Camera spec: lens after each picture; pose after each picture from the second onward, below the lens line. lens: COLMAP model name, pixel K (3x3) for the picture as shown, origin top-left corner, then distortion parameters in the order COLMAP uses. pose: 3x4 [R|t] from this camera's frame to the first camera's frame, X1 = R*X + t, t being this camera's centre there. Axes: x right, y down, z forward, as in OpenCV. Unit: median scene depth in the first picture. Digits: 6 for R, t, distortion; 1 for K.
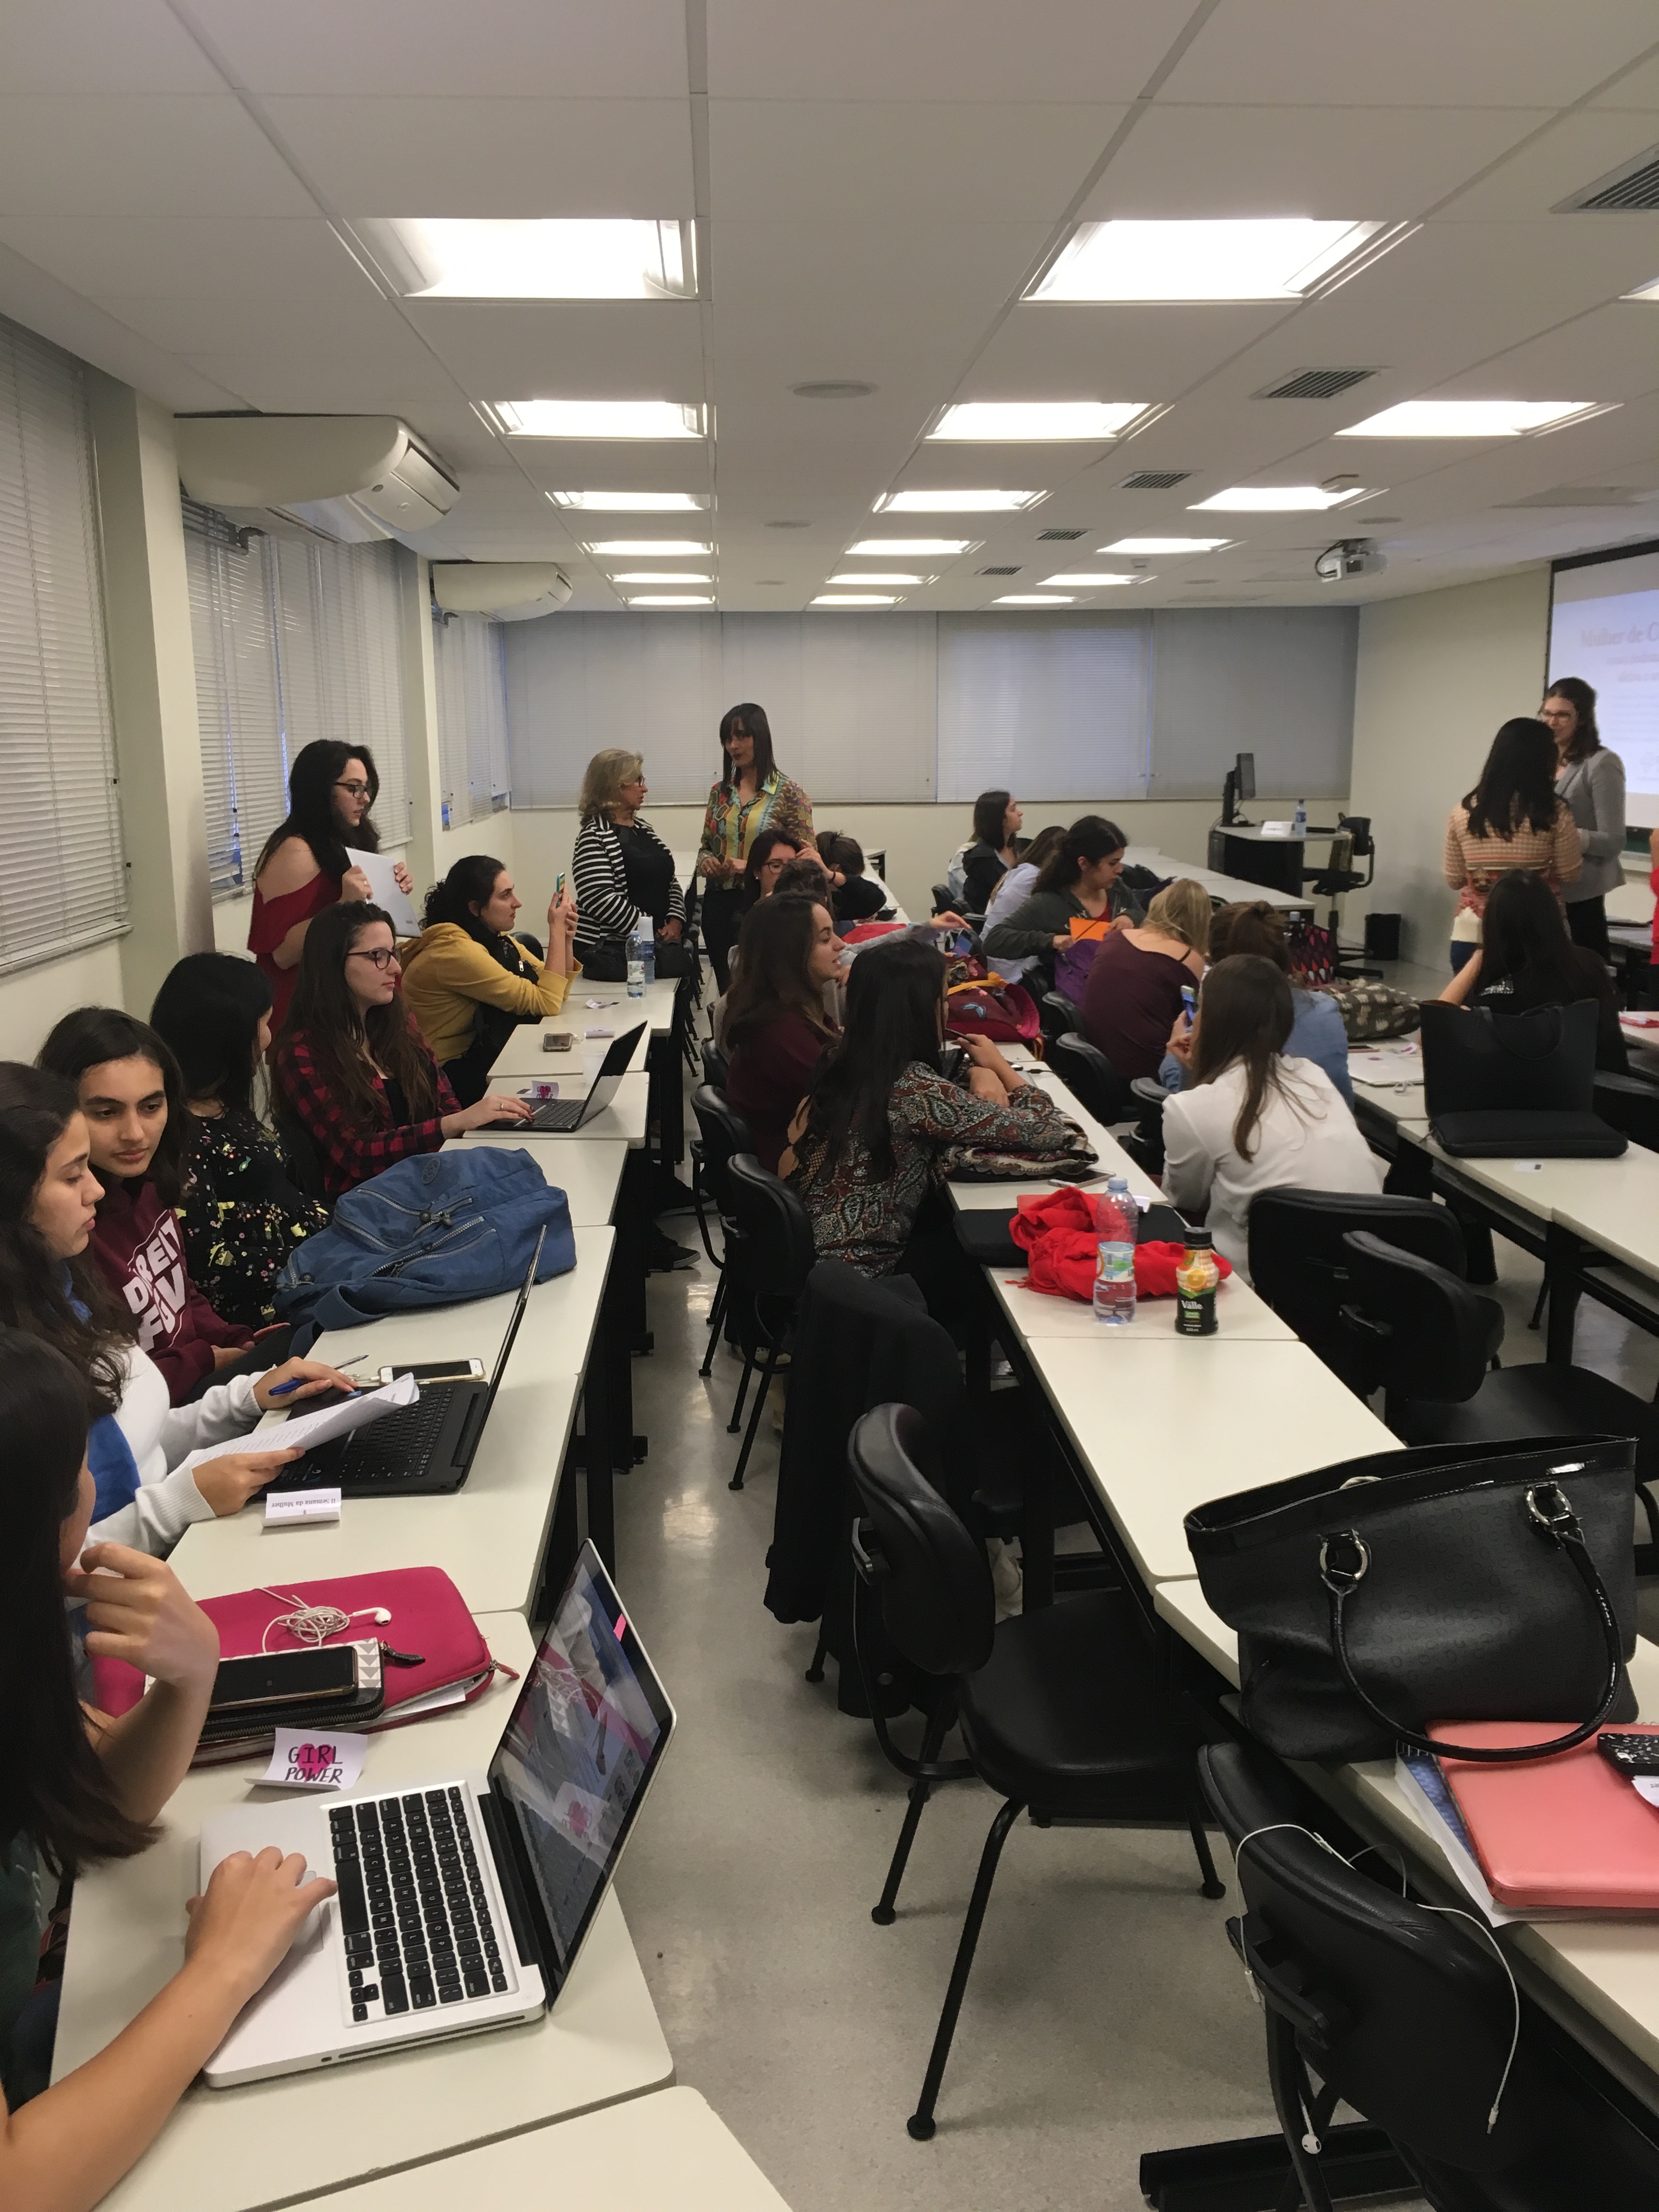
lens RADIAL K [[1904.0, 0, 824.9], [0, 1904.0, 1124.4], [0, 0, 1]] dist [0.073746, -0.109056]
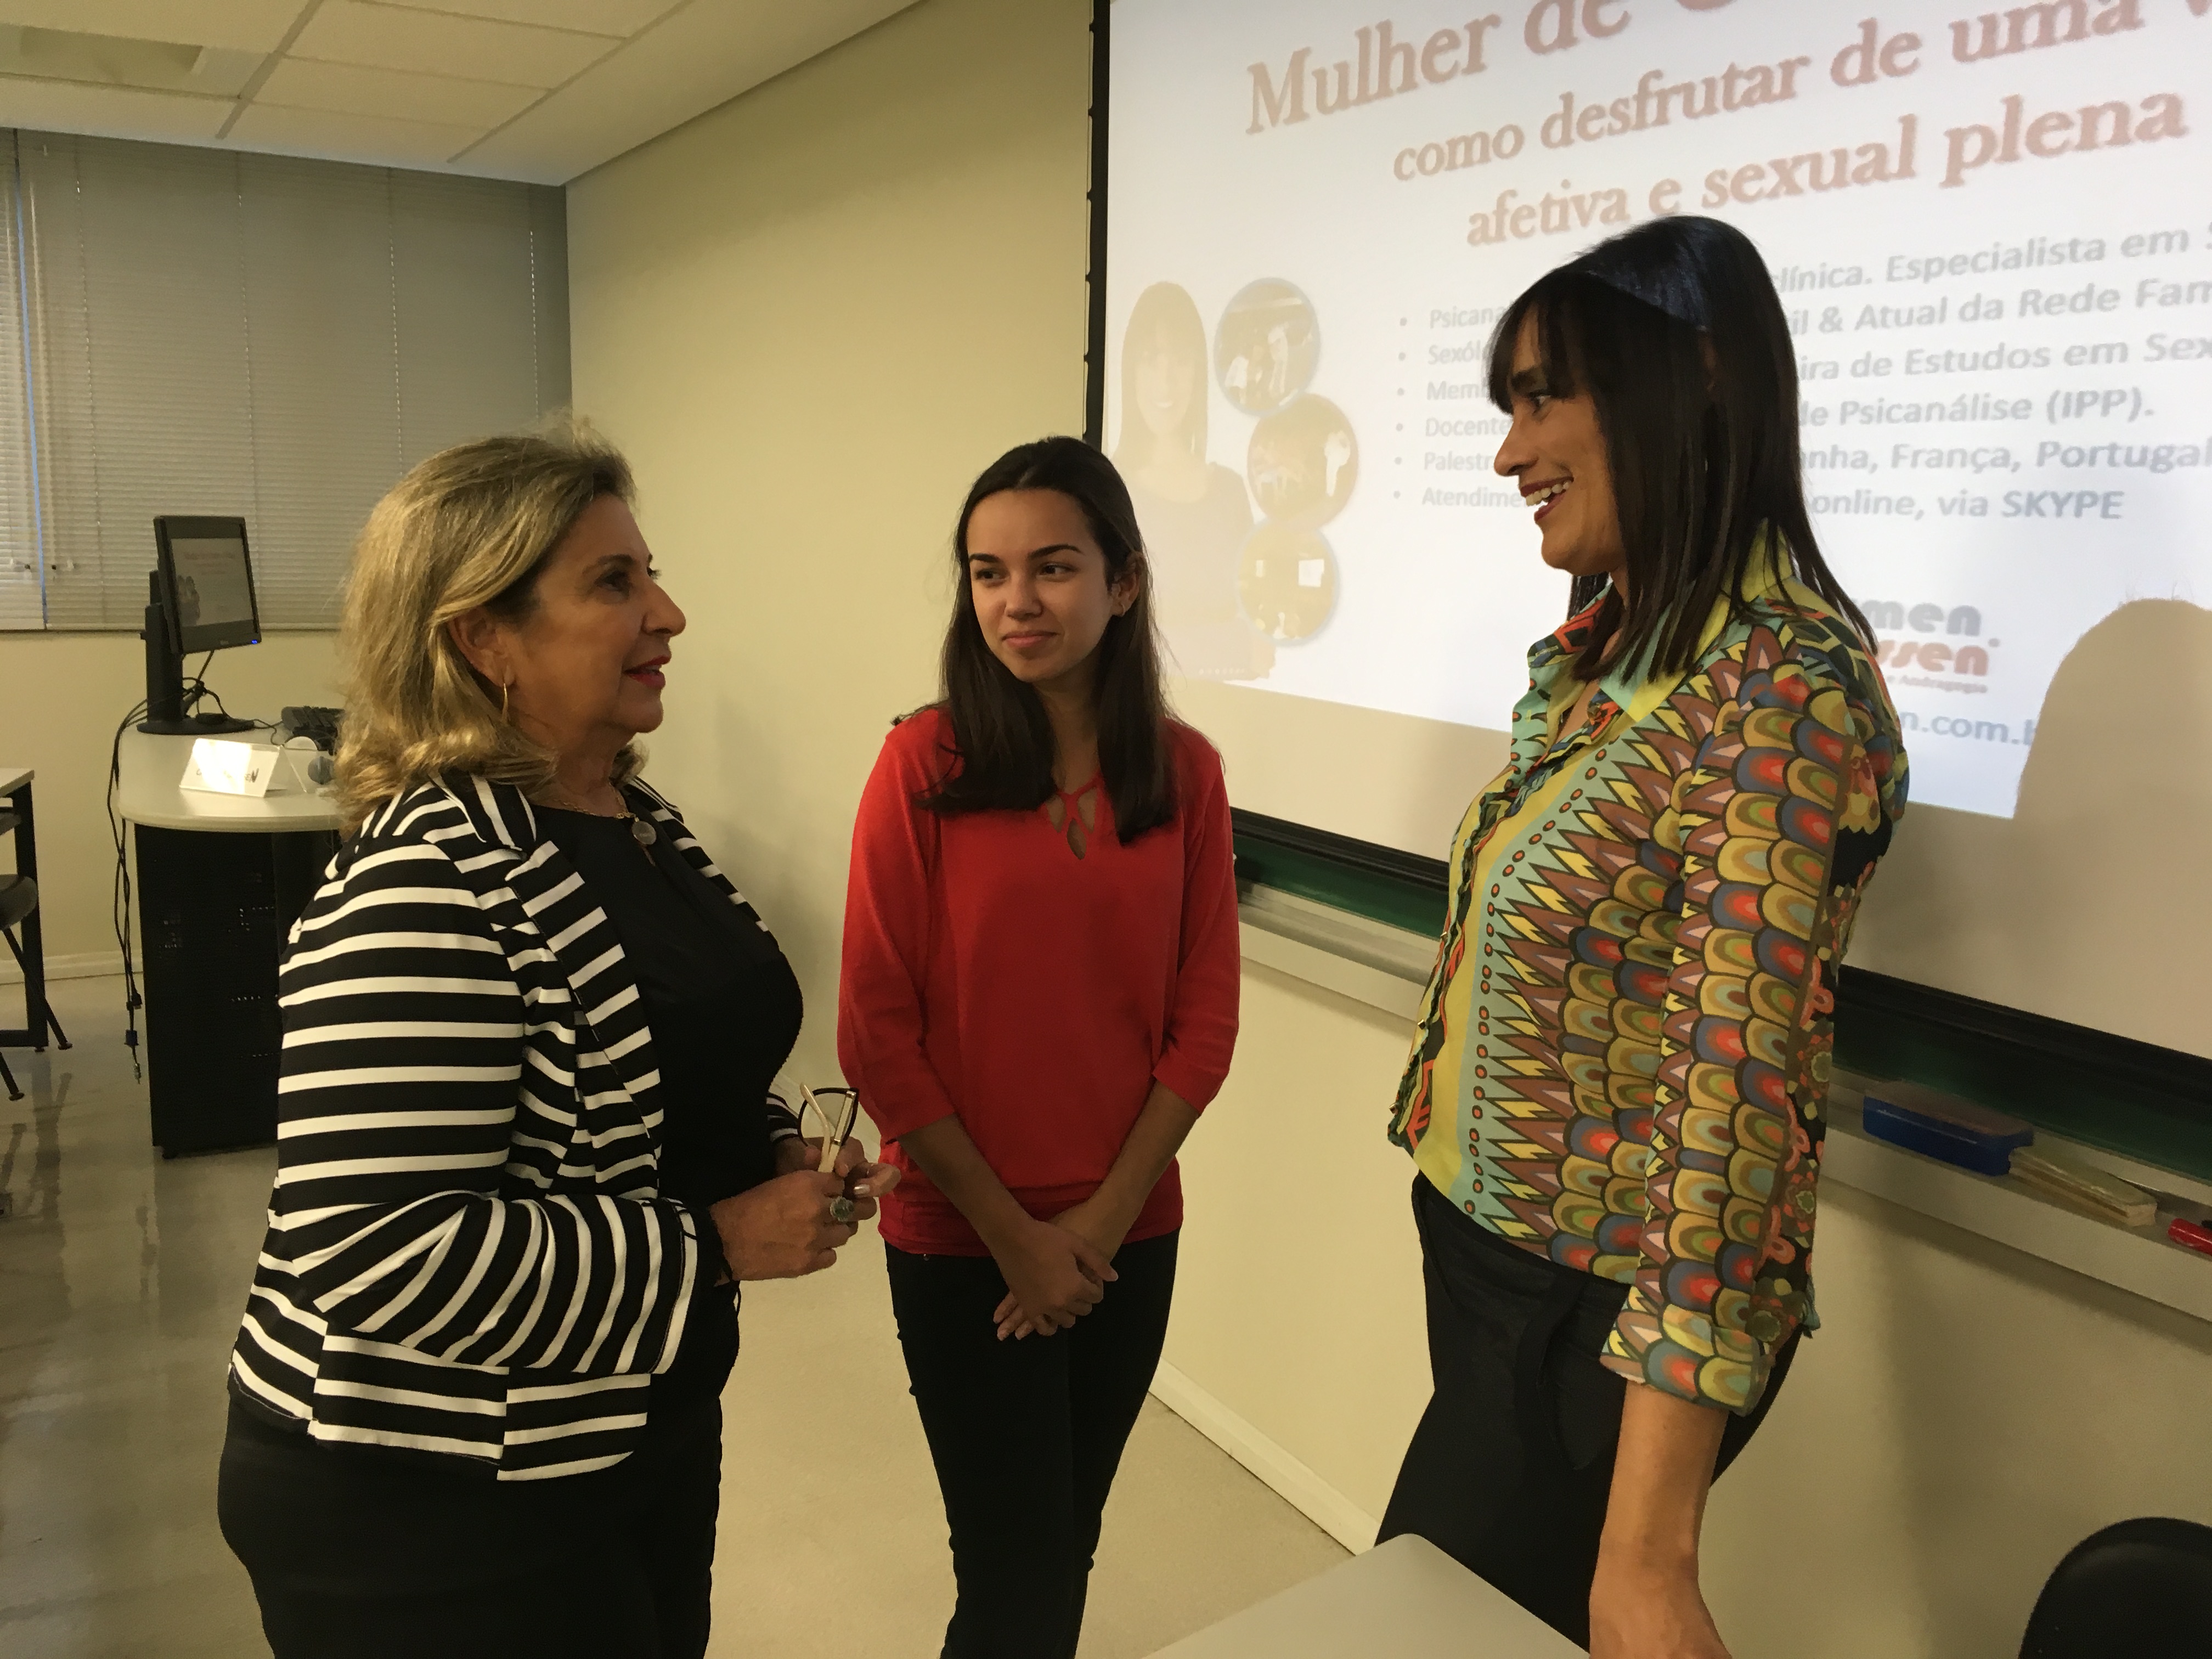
lens RADIAL K [[1904.0, 0, 1110.0], [0, 1904.0, 842.1], [0, 0, 1]] dist [0.073746, -0.109056]
pose [[0.890354, -0.046438, 0.452895, 0.223249], [0.059938, 0.998082, -0.015495, -0.132106], [-0.451307, 0.040942, 0.891429, 0.680661]]
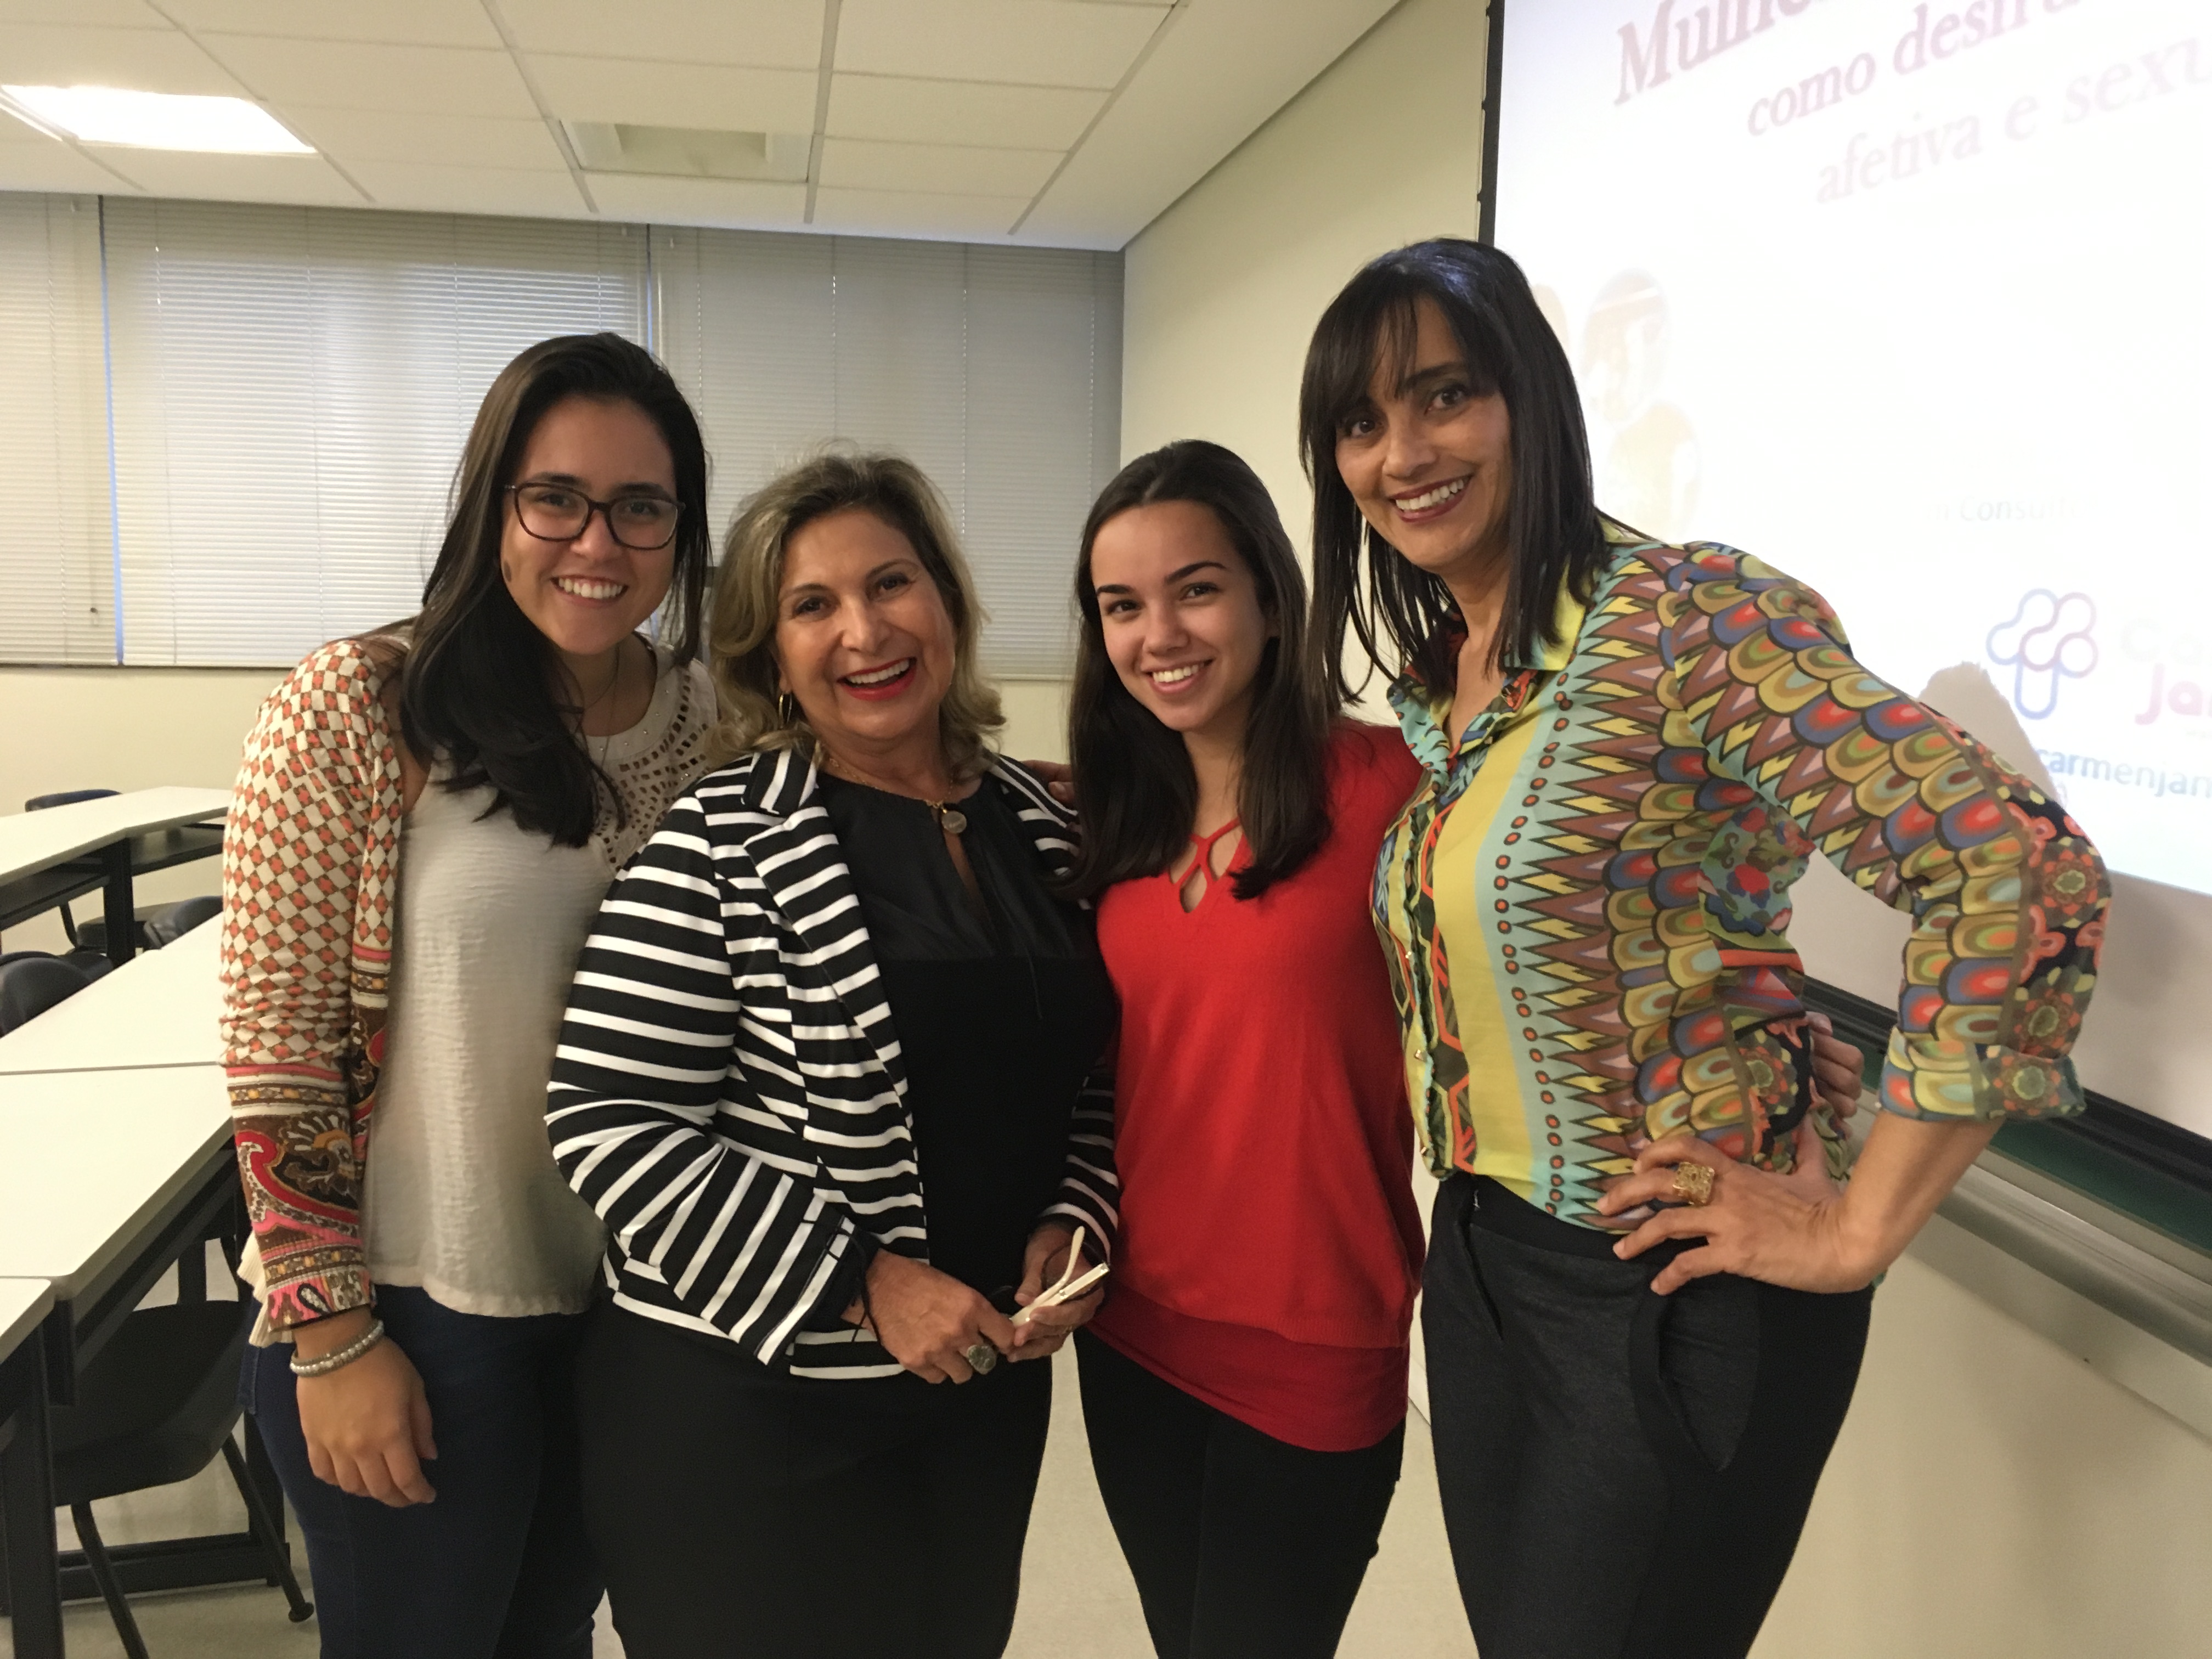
lens RADIAL K [[1904.0, 0, 1106.7], [0, 1904.0, 829.4], [0, 0, 1]] dist [0.073746, -0.109056]
pose [[0.992588, 0.012001, 0.120937, 0.267663], [-0.004411, 0.998014, -0.062833, -0.131824], [-0.121451, 0.061833, 0.990670, 0.687952]]
